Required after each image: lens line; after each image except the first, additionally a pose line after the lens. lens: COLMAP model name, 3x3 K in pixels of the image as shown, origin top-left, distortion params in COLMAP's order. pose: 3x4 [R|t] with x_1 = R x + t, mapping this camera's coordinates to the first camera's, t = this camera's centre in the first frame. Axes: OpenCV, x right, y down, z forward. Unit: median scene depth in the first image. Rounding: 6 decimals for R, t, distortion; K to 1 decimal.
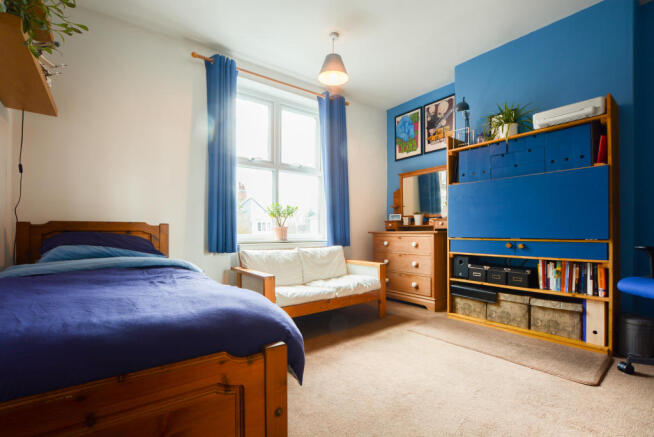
lens RADIAL K [[307.3, 0, 323.8], [0, 307.3, 223.9], [0, 0, 1]] dist [-0.029691, 0.005495]
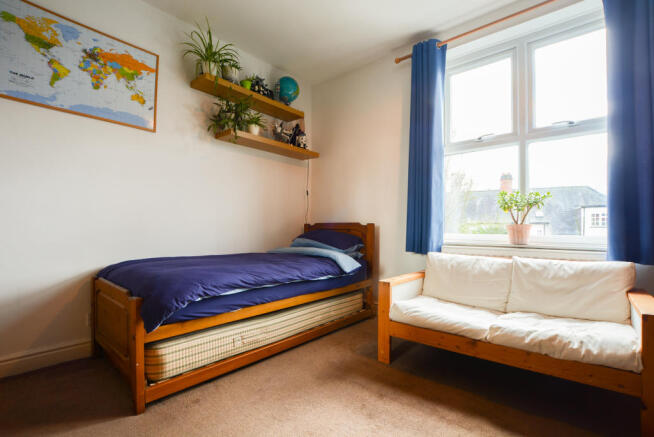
lens RADIAL K [[307.3, 0, 323.8], [0, 307.3, 221.1], [0, 0, 1]] dist [-0.029691, 0.005495]
pose [[0.197565, -0.016218, -0.980156, 0.506535], [0.021208, 0.999700, -0.012266, 0.000877], [0.980060, -0.018364, 0.197850, 0.501983]]
